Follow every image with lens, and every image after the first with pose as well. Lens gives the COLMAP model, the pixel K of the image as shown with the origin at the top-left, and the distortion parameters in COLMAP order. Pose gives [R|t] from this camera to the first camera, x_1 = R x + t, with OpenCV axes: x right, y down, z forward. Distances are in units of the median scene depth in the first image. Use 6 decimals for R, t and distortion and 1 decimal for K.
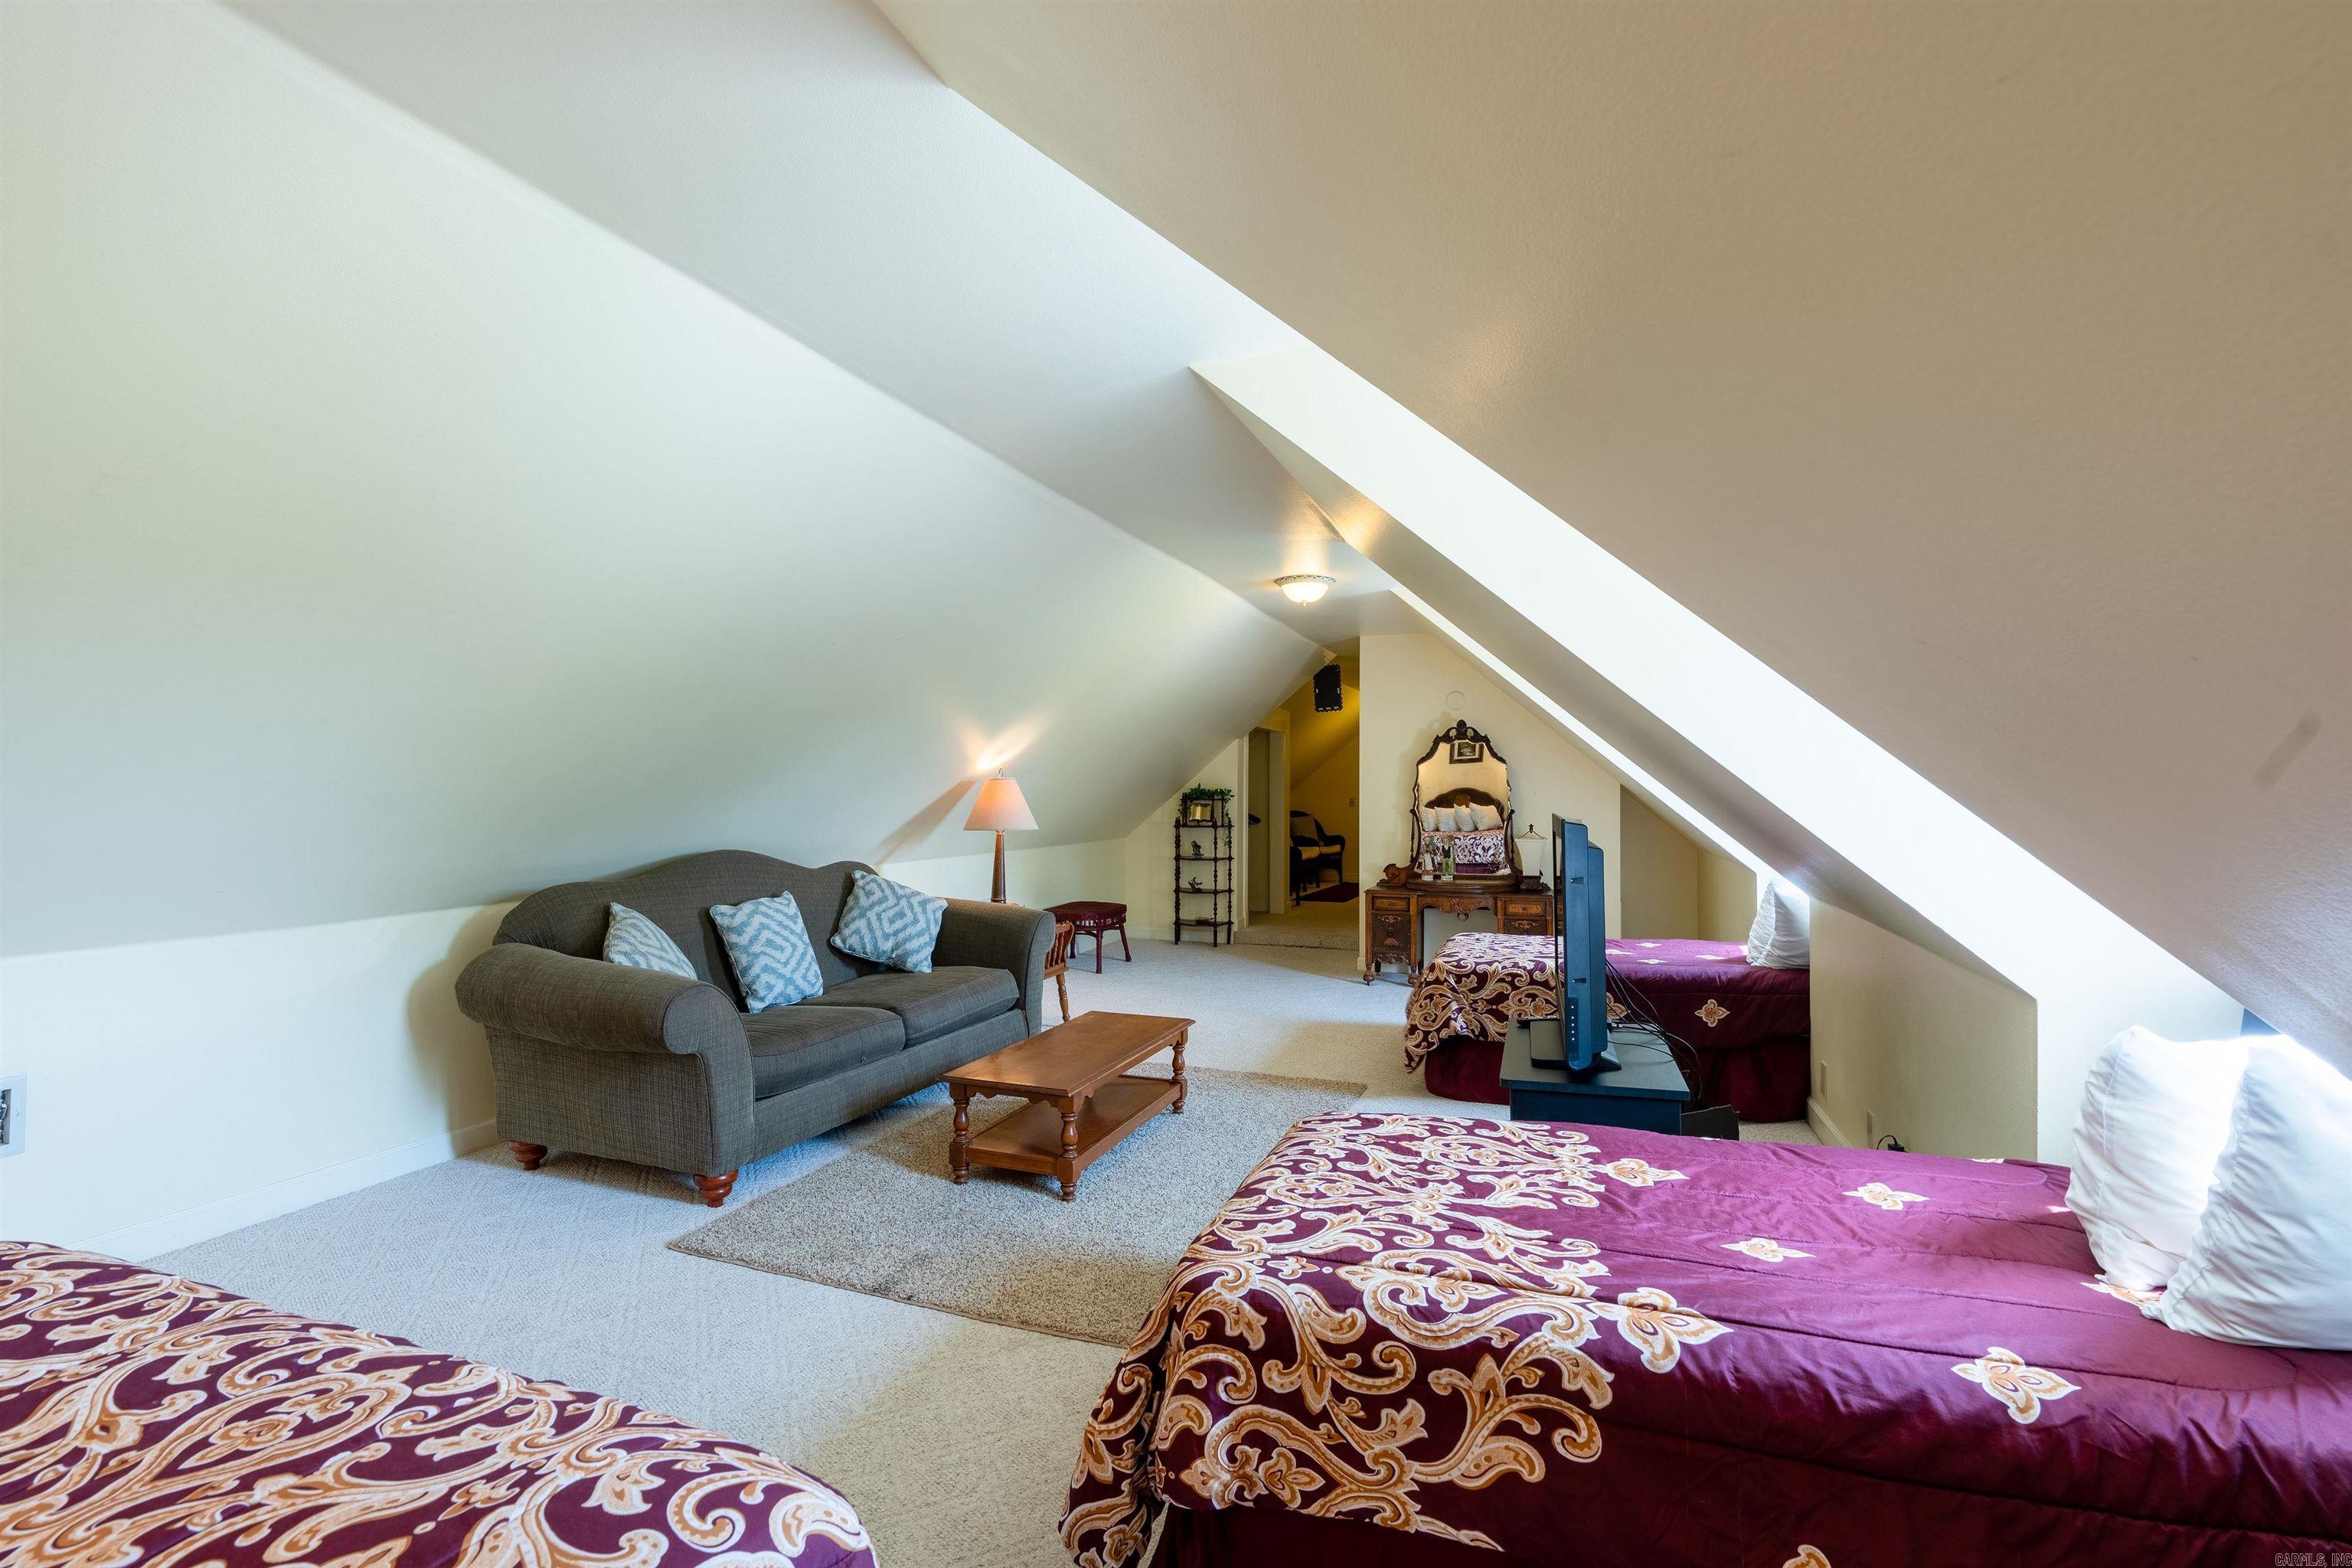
lens RADIAL K [[1055.3, 0, 1202.4], [0, 1055.3, 783.6], [0, 0, 1]] dist [-0.016183, 0.005161]
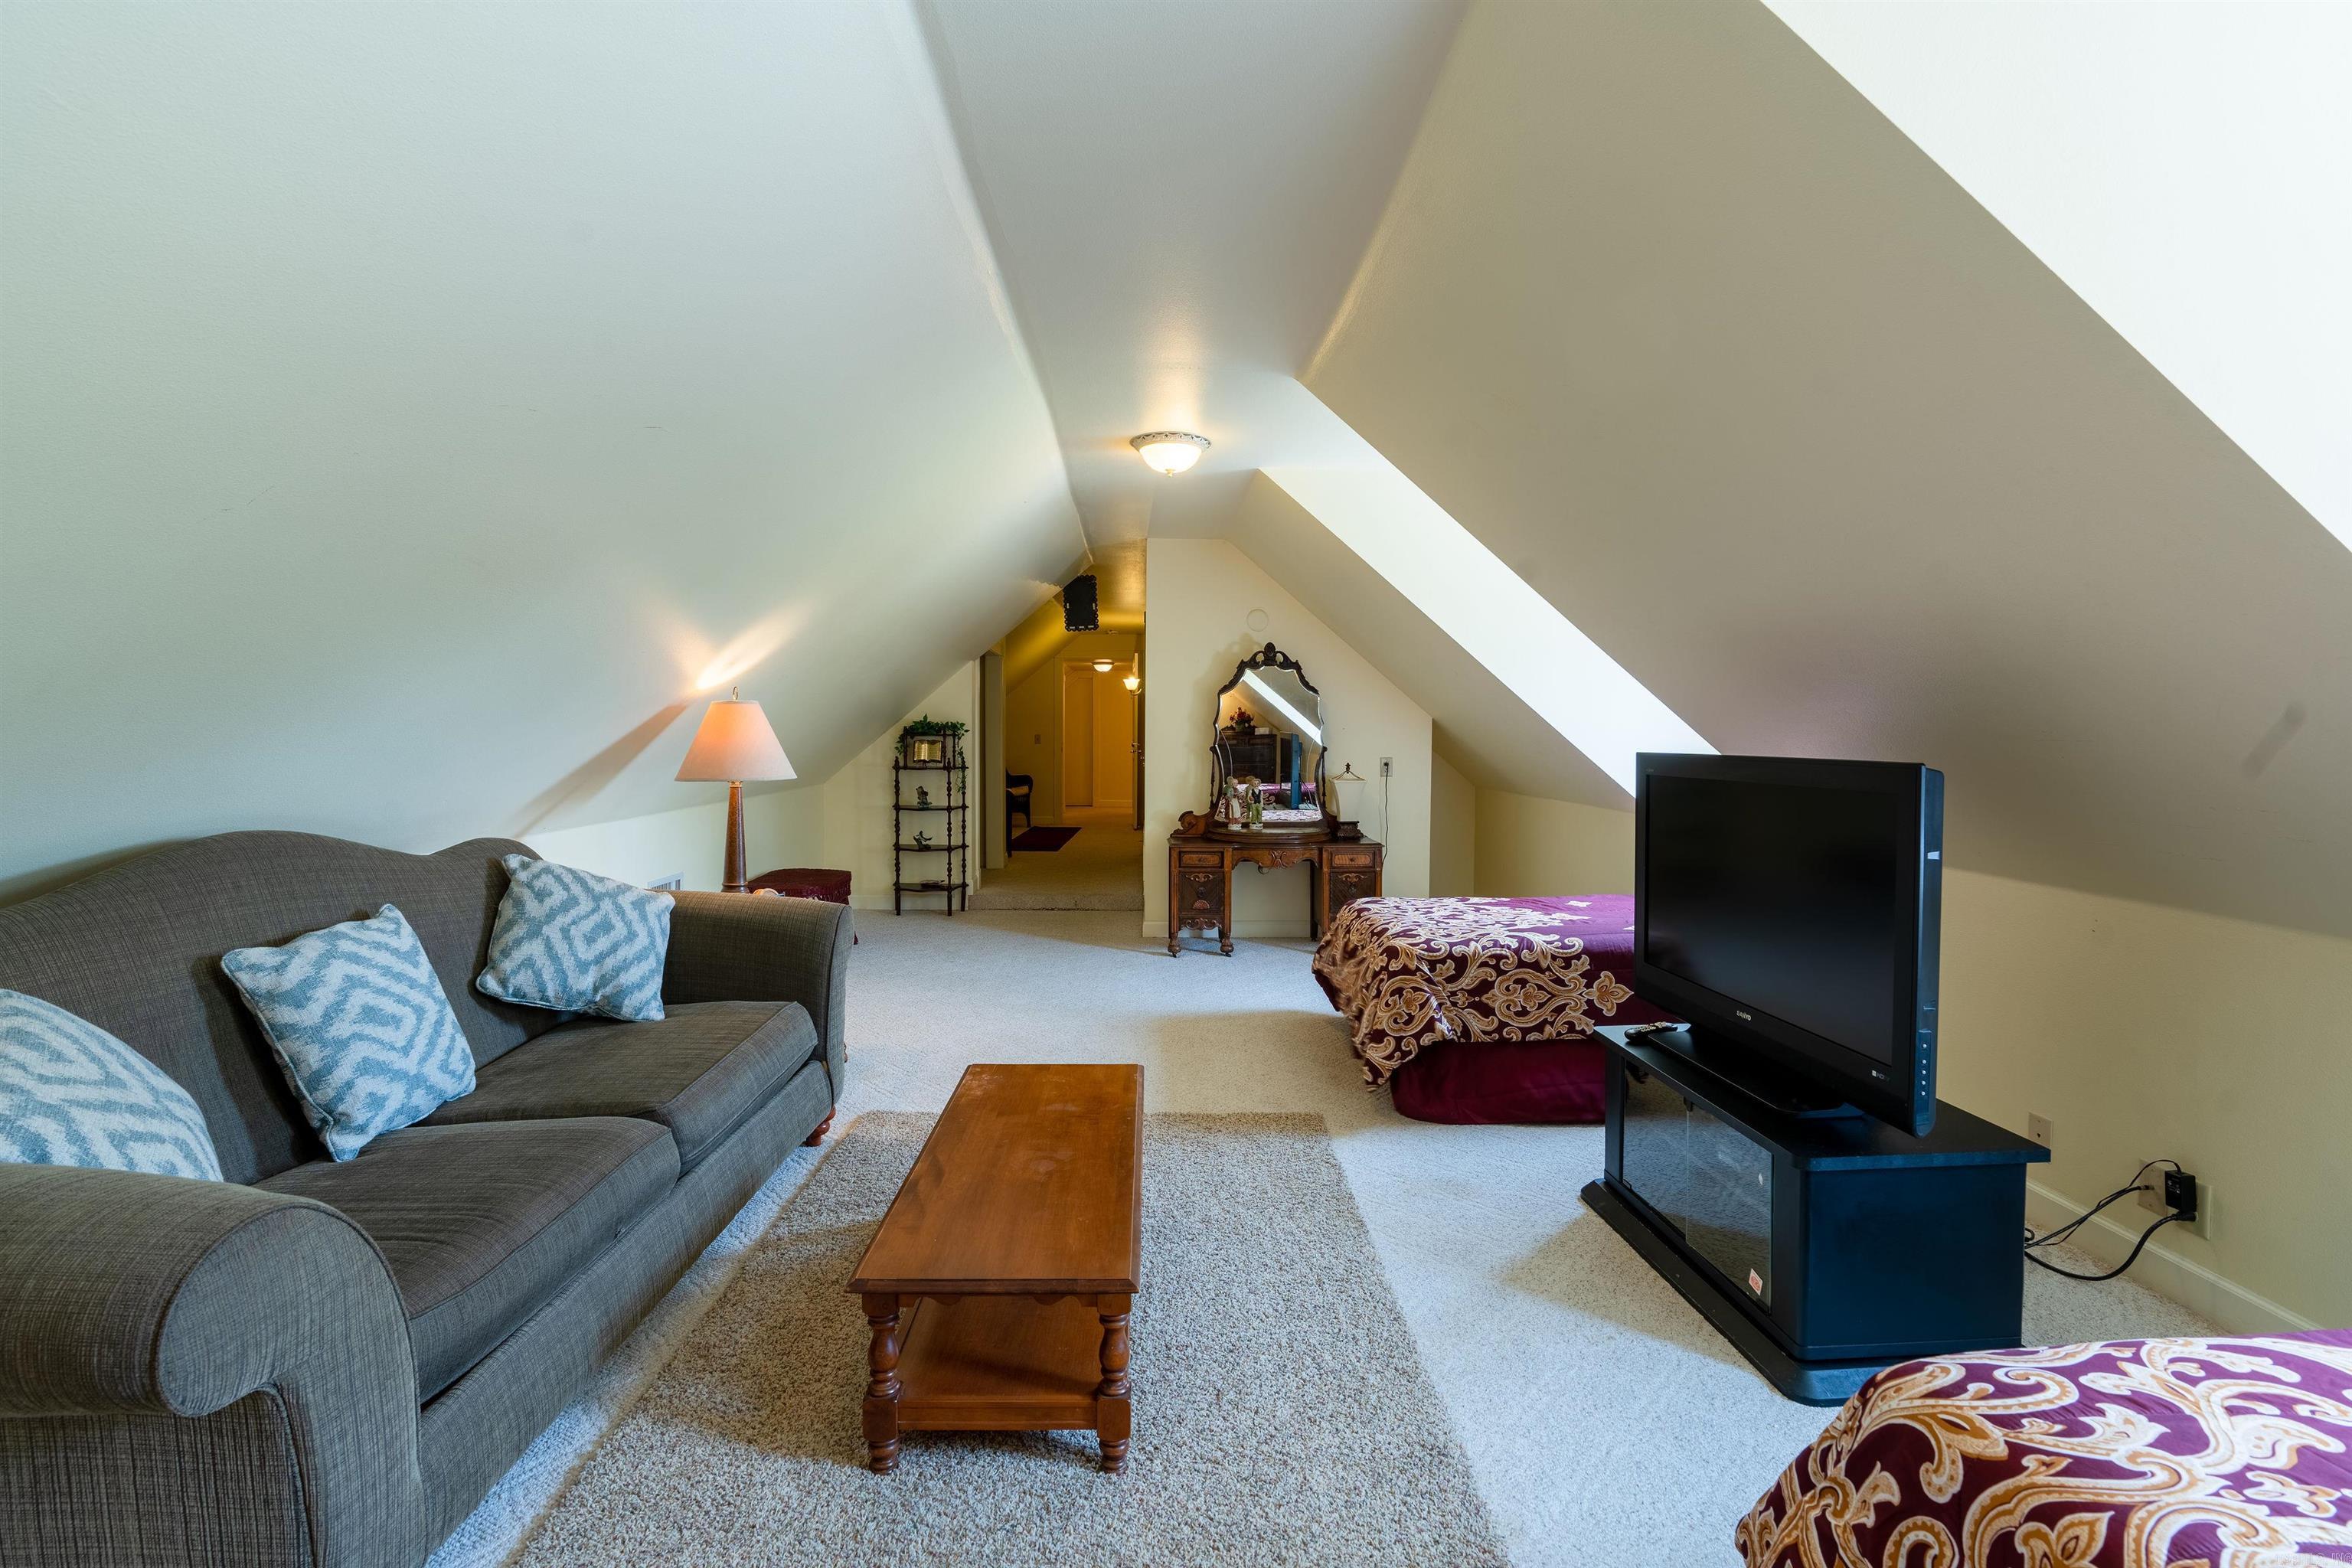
lens RADIAL K [[1055.3, 0, 1202.4], [0, 1055.3, 783.6], [0, 0, 1]] dist [-0.016183, 0.005161]
pose [[0.933160, -0.014809, 0.359156, -0.186174], [-0.006710, 0.998259, 0.058595, 0.007019], [-0.359398, -0.057089, 0.931436, 0.337741]]
